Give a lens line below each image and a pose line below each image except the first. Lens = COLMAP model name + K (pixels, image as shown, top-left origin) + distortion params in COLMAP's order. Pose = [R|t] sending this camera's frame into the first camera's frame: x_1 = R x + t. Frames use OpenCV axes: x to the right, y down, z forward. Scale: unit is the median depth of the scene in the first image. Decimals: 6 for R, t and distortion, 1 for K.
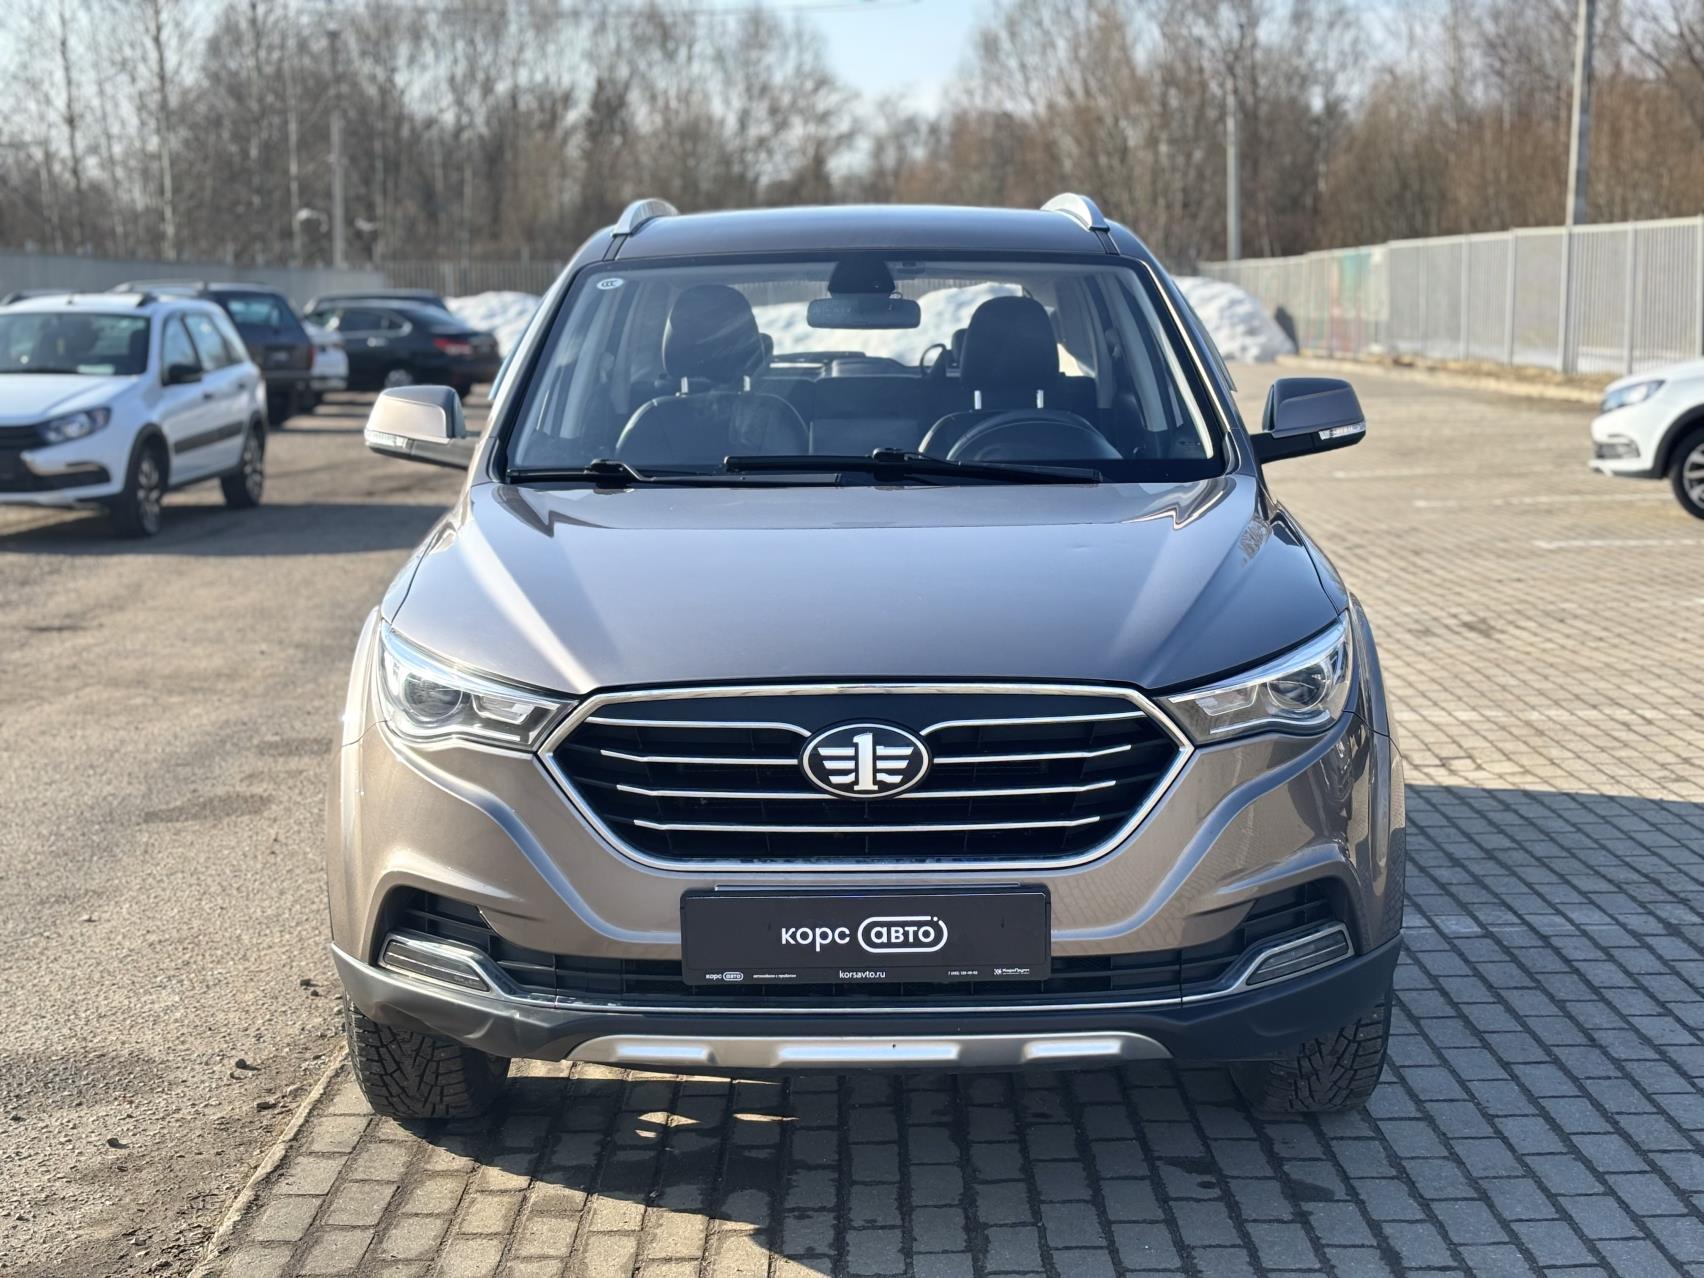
lens RADIAL K [[2556.1, 0, 854.4], [0, 2556.1, 656.8], [0, 0, 1]] dist [0.089398, 0.000000]
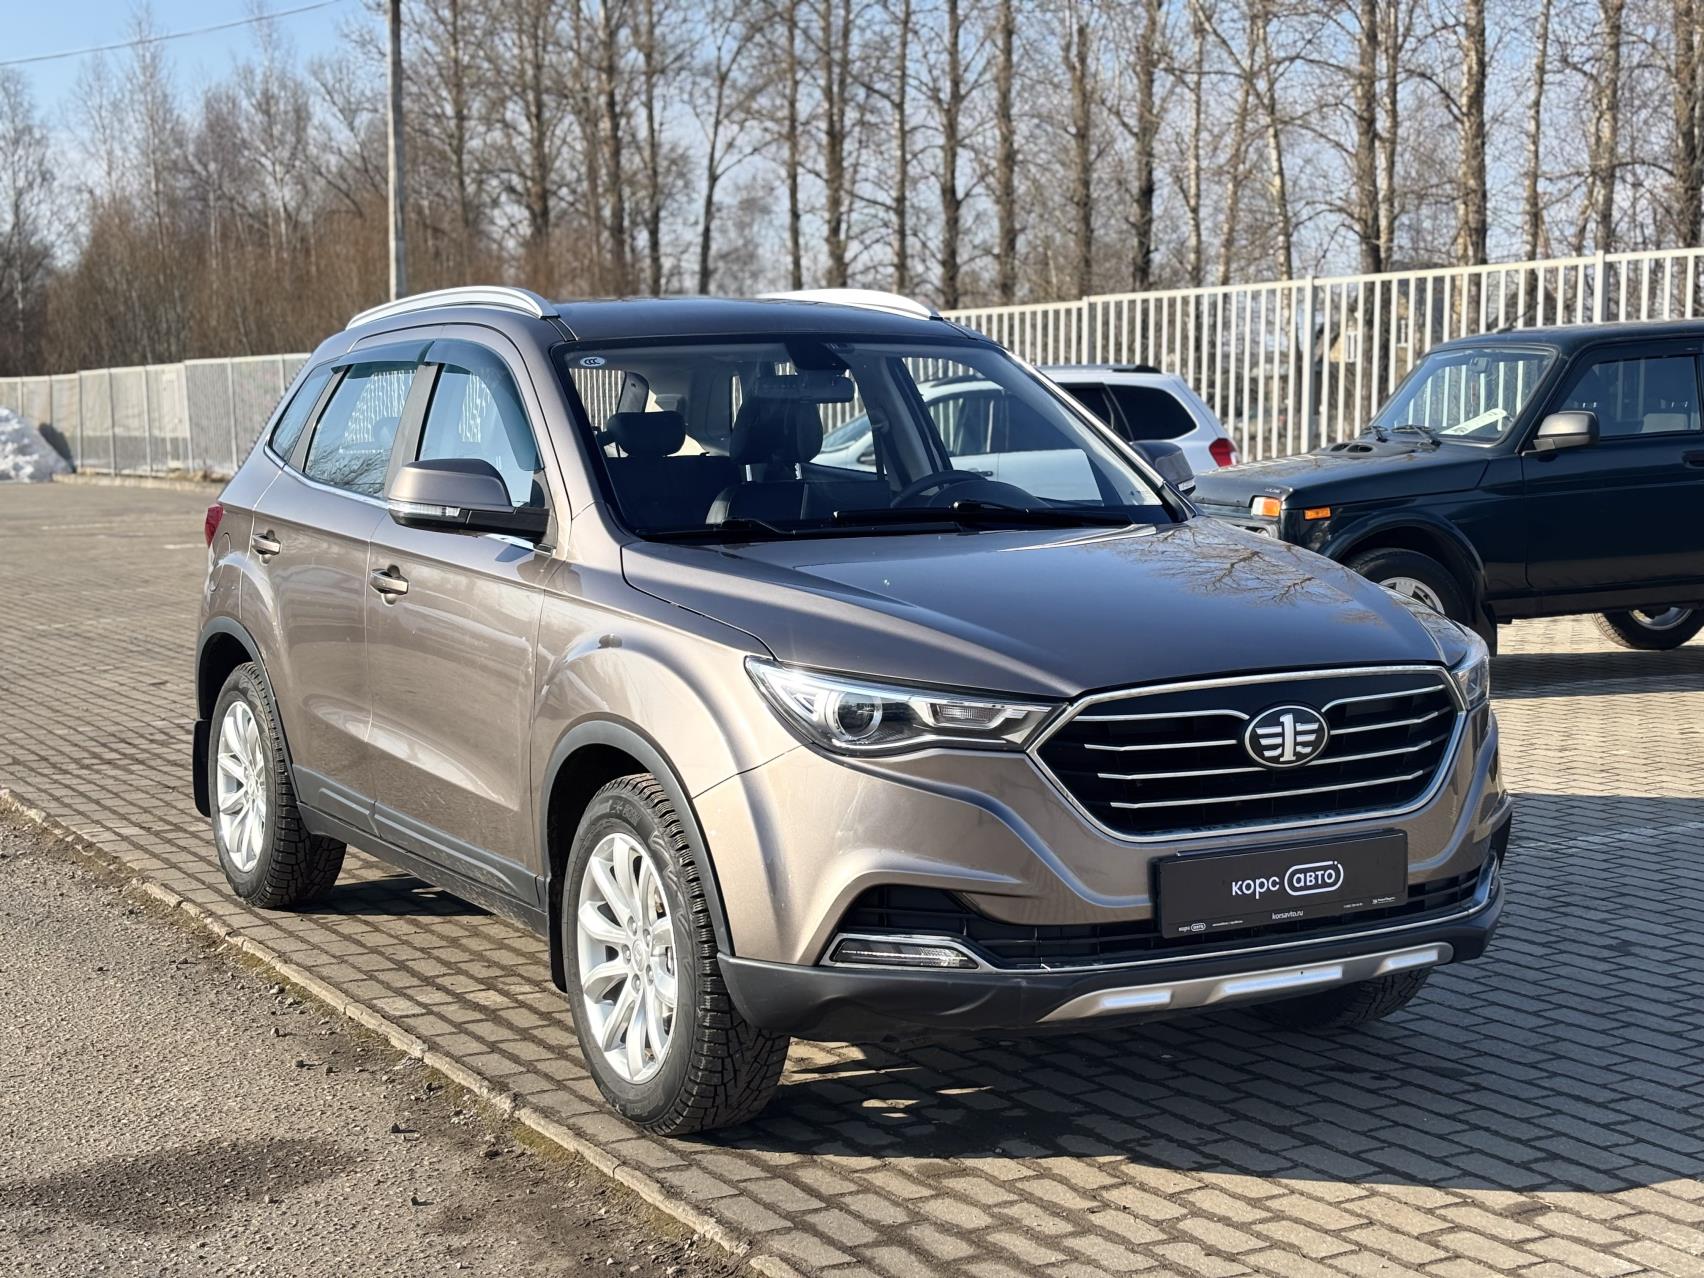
lens RADIAL K [[2556.1, 0, 861.3], [0, 2556.1, 694.1], [0, 0, 1]] dist [0.089398, 0.000000]
pose [[0.871103, -0.058300, 0.487627, -0.178090], [0.074214, 0.997153, -0.013358, 0.005122], [-0.485460, 0.047825, 0.872950, 0.008746]]
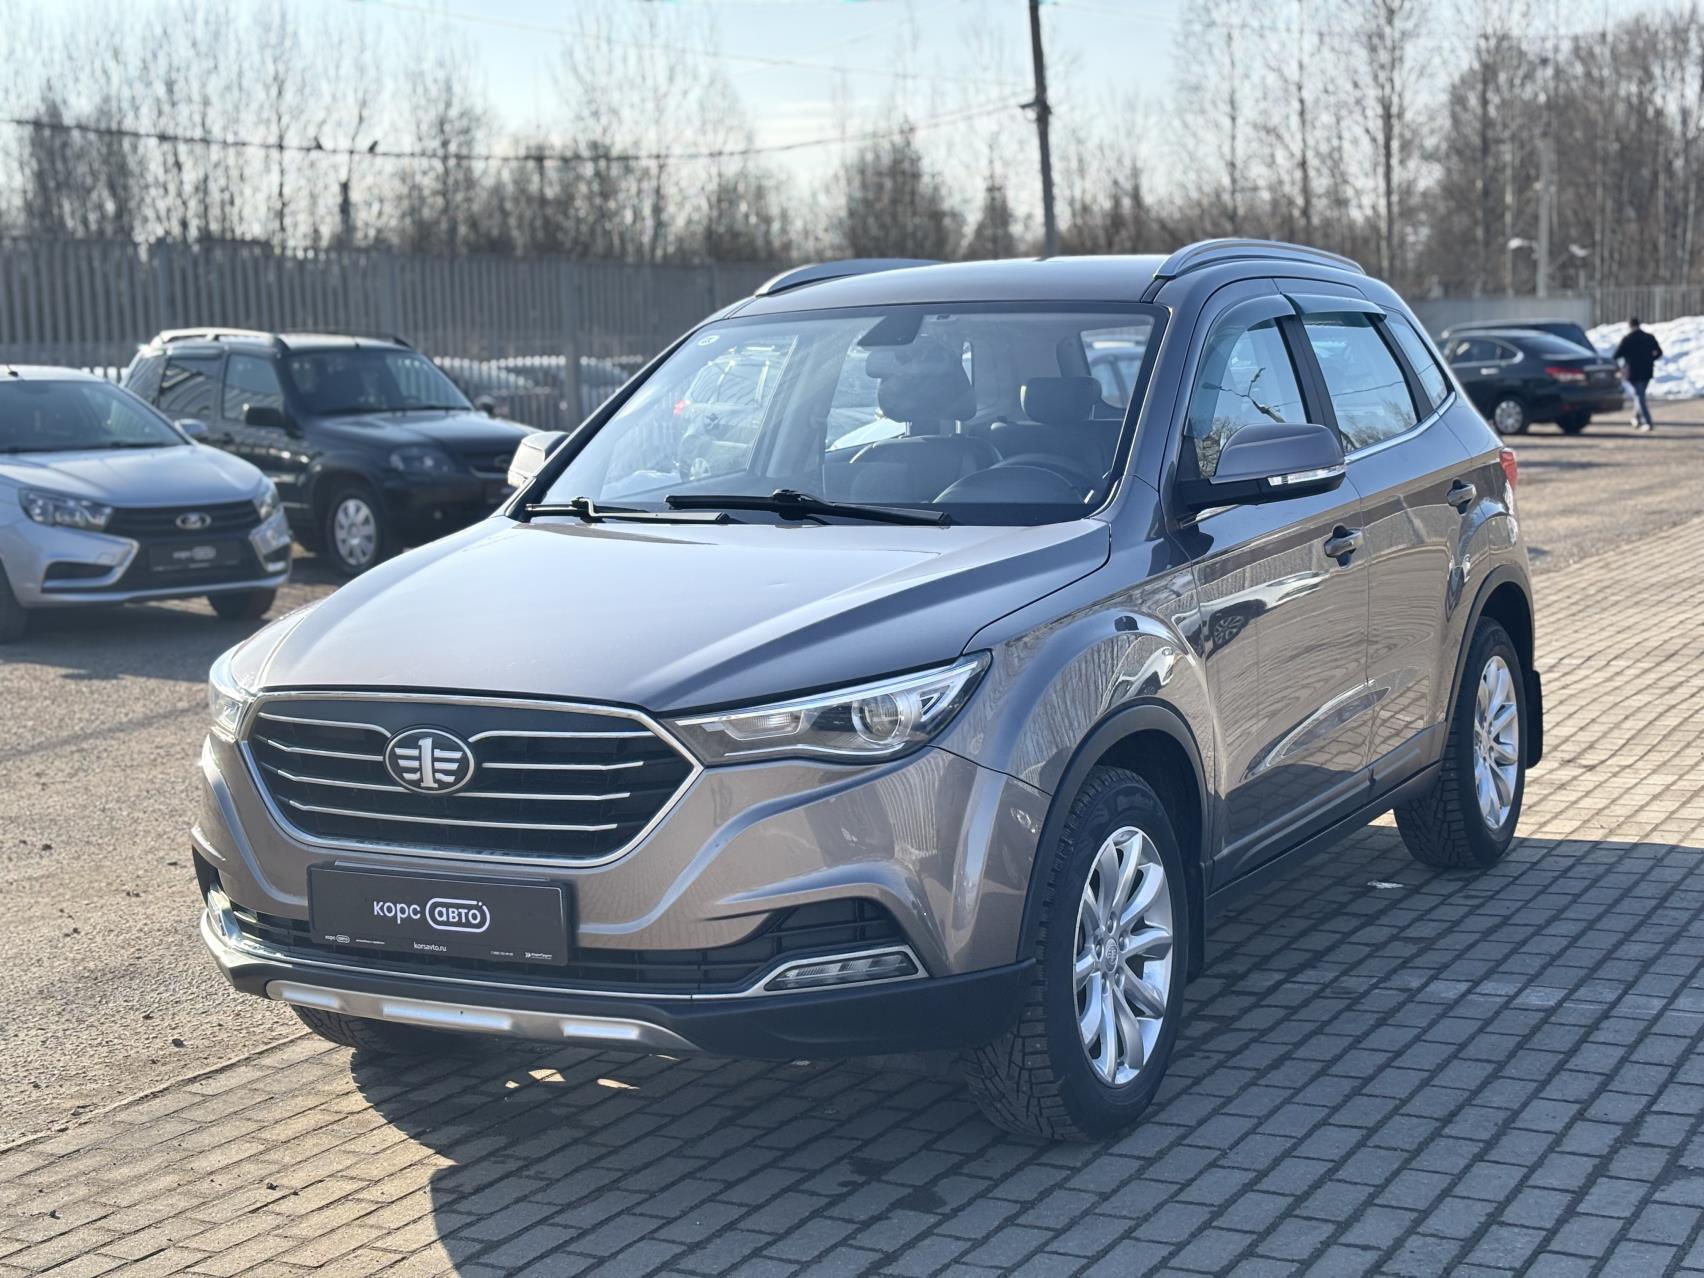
lens RADIAL K [[2556.1, 0, 907.7], [0, 2556.1, 681.1], [0, 0, 1]] dist [0.089398, 0.000000]
pose [[0.890981, 0.043659, -0.451936, 0.167774], [-0.044328, 0.998975, 0.009114, -0.003660], [0.451871, 0.011913, 0.892004, 0.015316]]
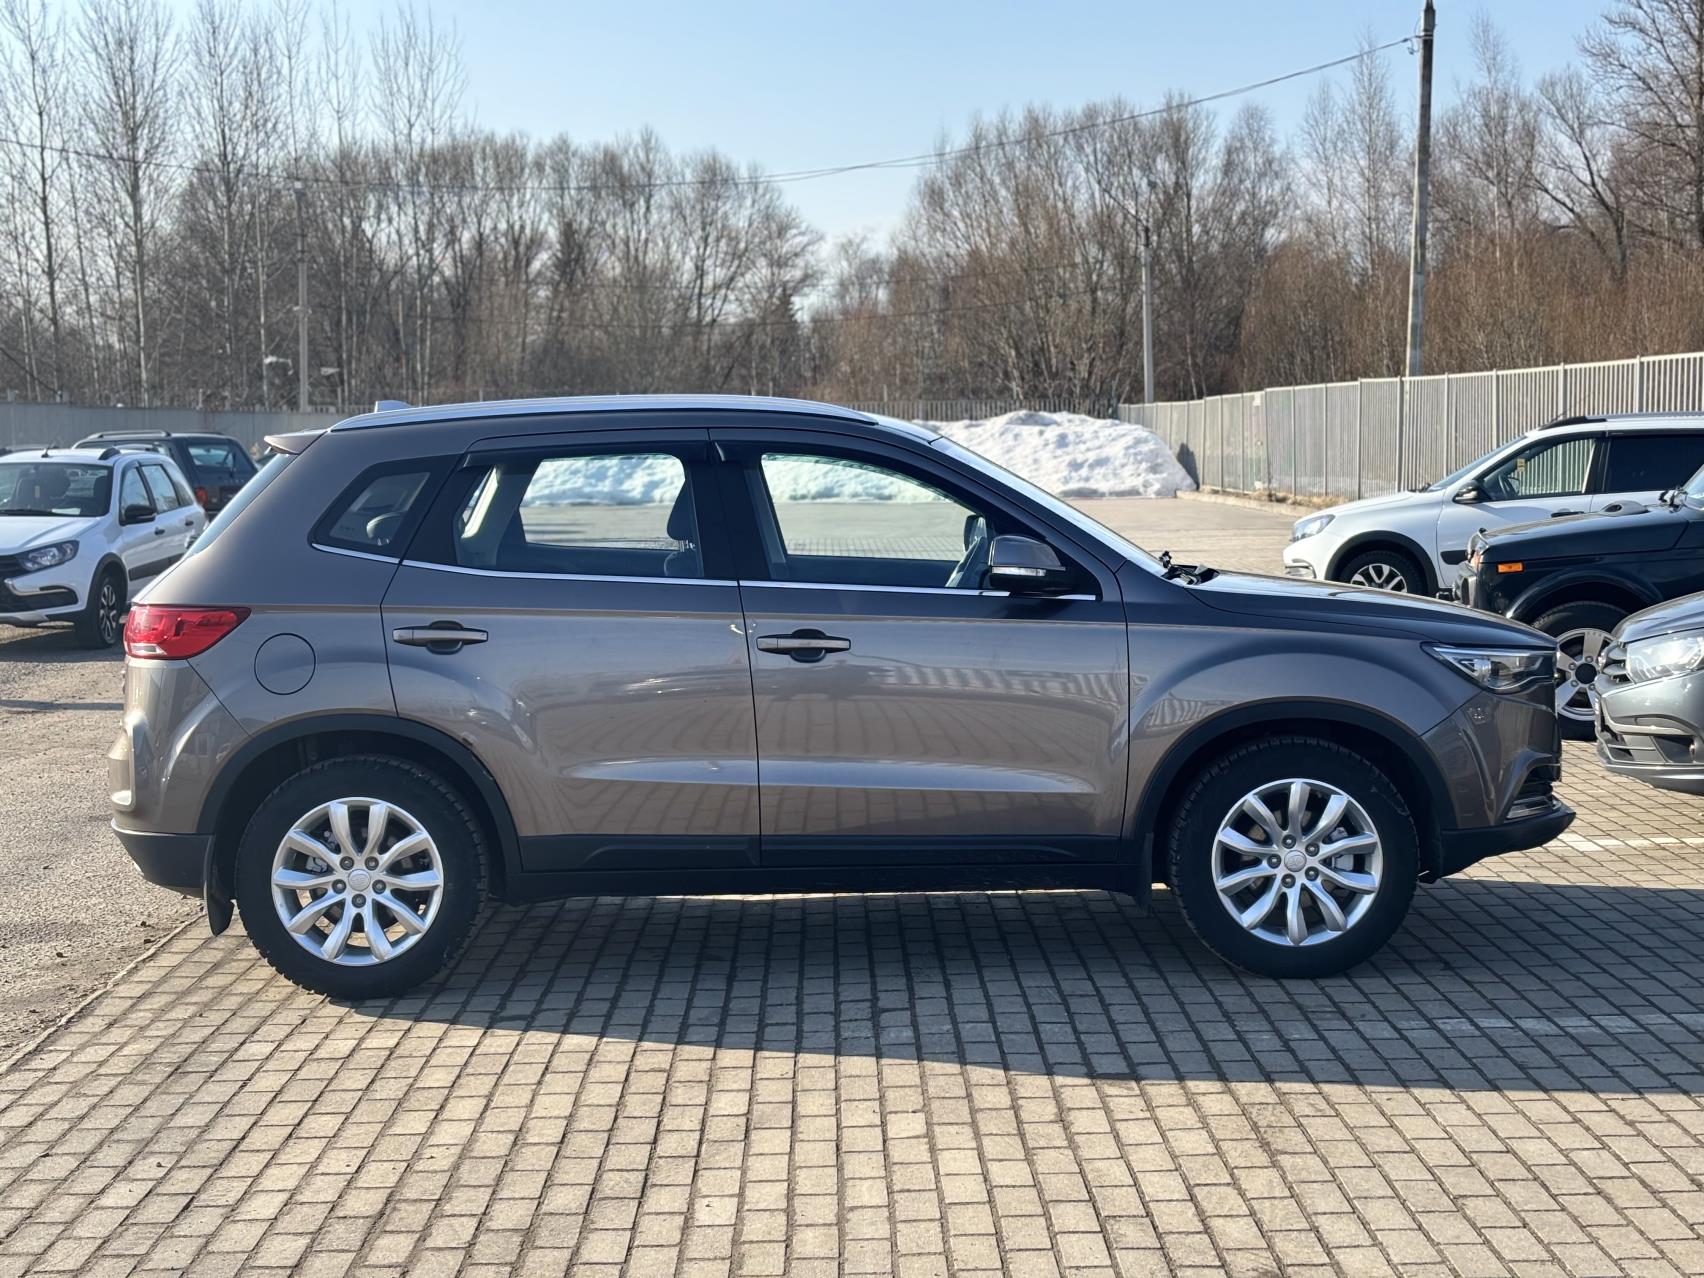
lens RADIAL K [[2556.1, 0, 848.8], [0, 2556.1, 685.8], [0, 0, 1]] dist [0.089398, 0.000000]
pose [[0.999970, -0.004422, 0.006303, 0.072134], [0.004673, 0.999171, -0.040441, 0.023611], [-0.006119, 0.040469, 0.999162, -0.229878]]
